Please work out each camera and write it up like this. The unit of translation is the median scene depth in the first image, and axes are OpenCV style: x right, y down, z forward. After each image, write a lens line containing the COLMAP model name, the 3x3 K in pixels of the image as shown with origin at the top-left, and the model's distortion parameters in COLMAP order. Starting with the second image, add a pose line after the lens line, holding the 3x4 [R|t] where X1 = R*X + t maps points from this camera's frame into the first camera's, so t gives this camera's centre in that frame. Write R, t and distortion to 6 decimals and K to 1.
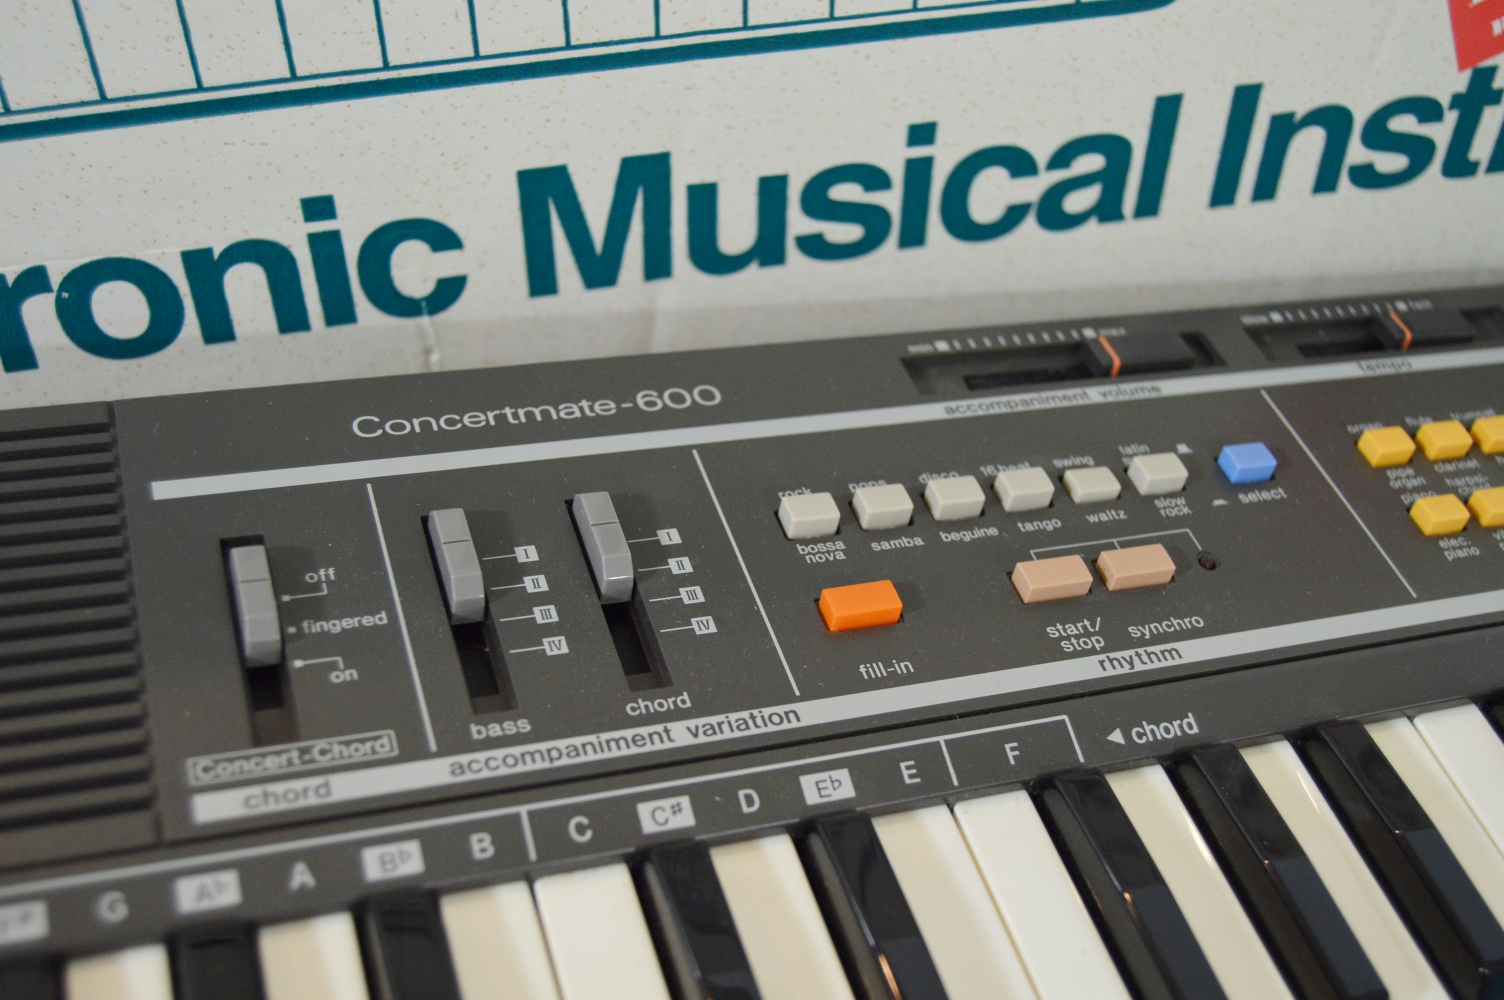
lens RADIAL K [[1808.1, 0, 752.0], [0, 1808.1, 500.0], [0, 0, 1]] dist [-0.093761, -0.034907]
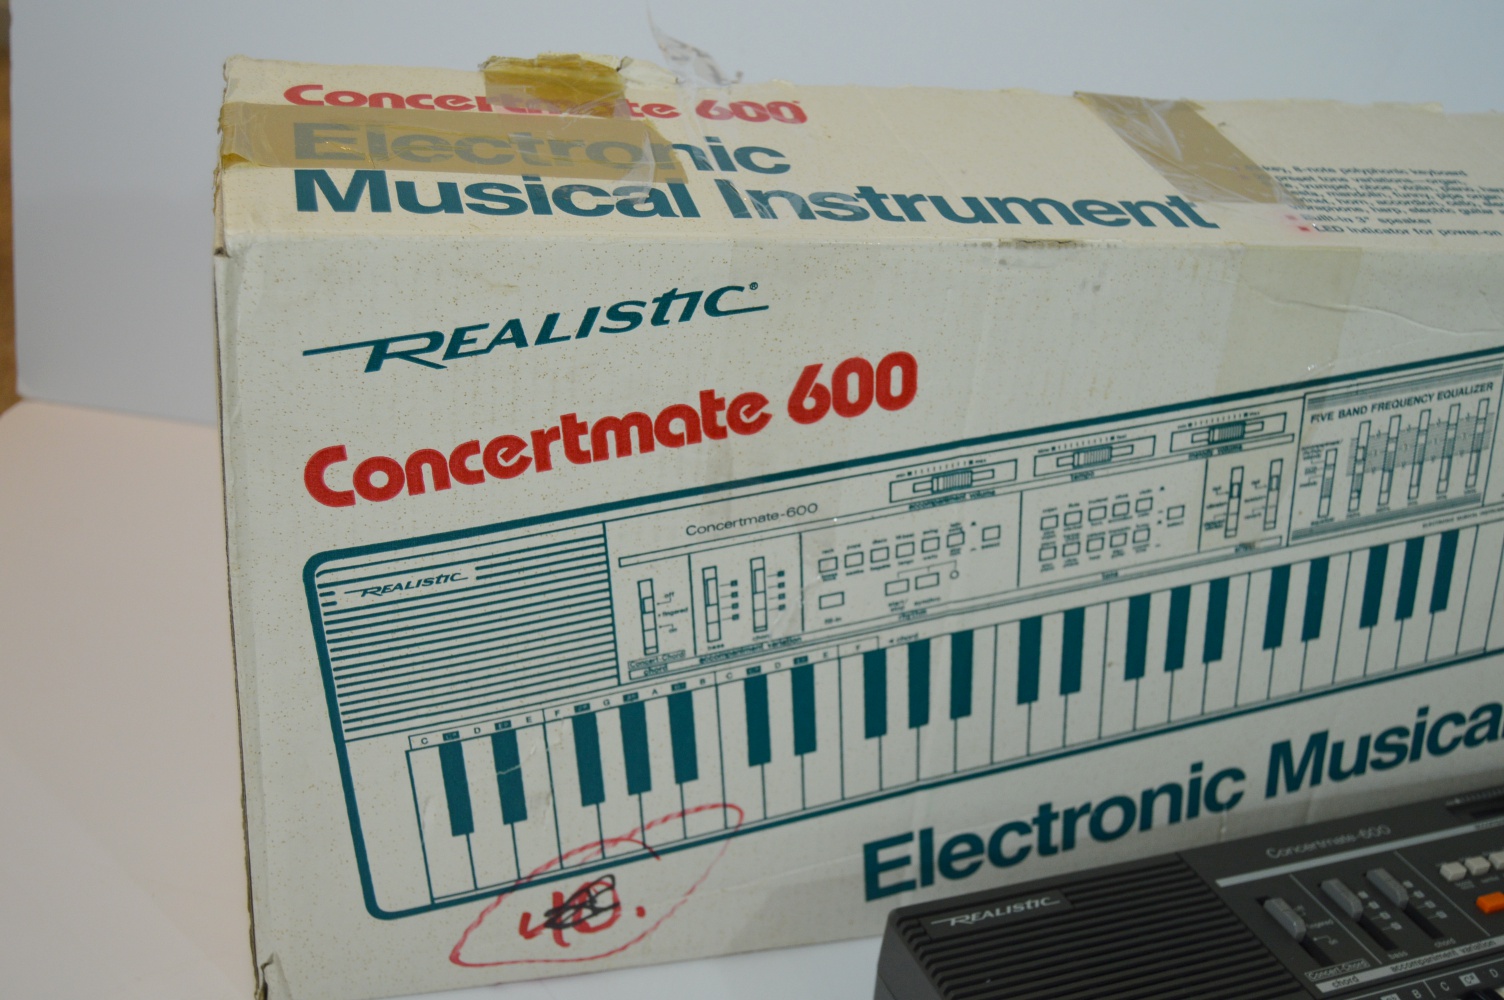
lens RADIAL K [[1557.9, 0, 752.0], [0, 1557.9, 500.0], [0, 0, 1]] dist [-0.079525, 0.018058]
pose [[0.996213, -0.086109, 0.012041, -0.804893], [0.085565, 0.946338, -0.311647, 0.085718], [0.015441, 0.311497, 0.950122, -1.030301]]
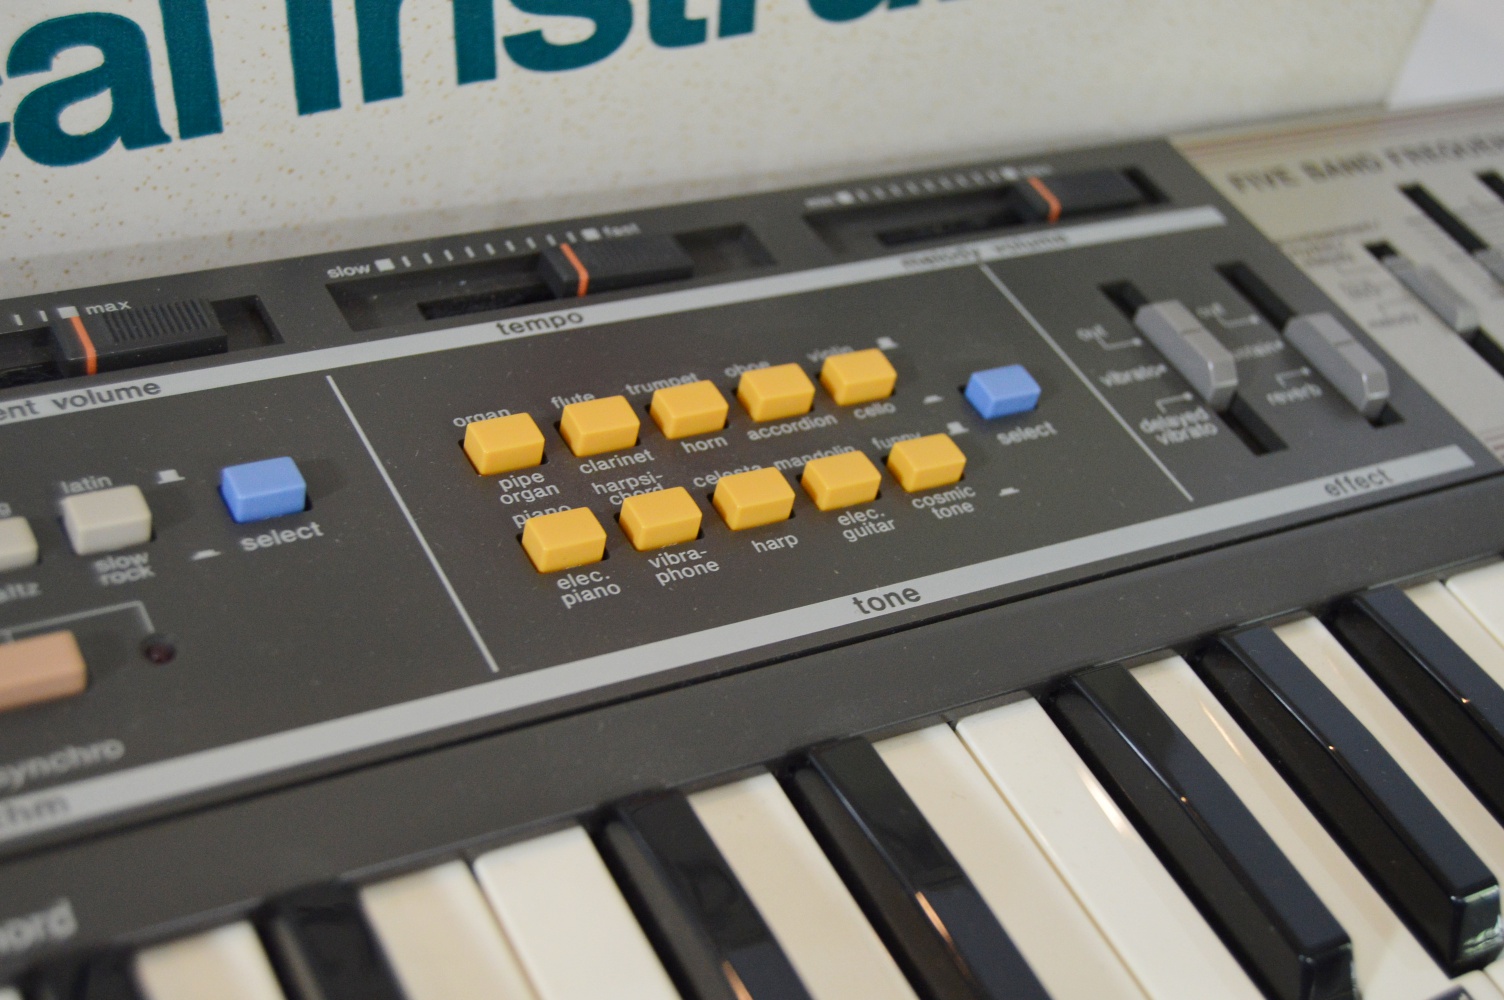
lens RADIAL K [[2122.2, 0, 752.0], [0, 2122.2, 500.0], [0, 0, 1]] dist [-0.006258, 0.016614]
pose [[0.985242, -0.086223, 0.147867, 0.324767], [0.084539, 0.996264, 0.017647, -0.014704], [-0.148836, -0.004886, 0.988850, 0.175039]]
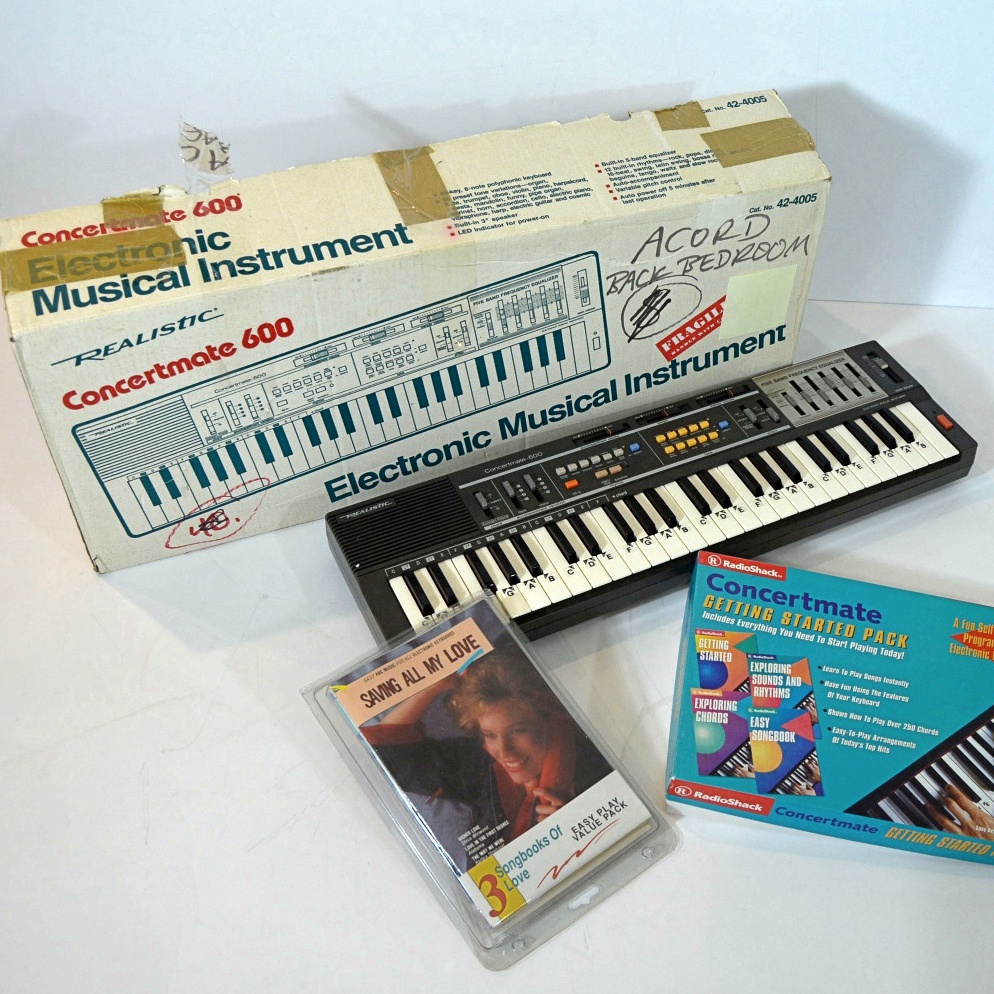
lens RADIAL K [[1156.4, 0, 542.2], [0, 1156.4, 498.6], [0, 0, 1]] dist [-0.090413, -0.000238]
pose [[0.981781, -0.190012, -0.001266, -0.038298], [0.189808, 0.980370, 0.053363, -0.108727], [-0.008898, -0.052631, 0.998574, -2.599900]]
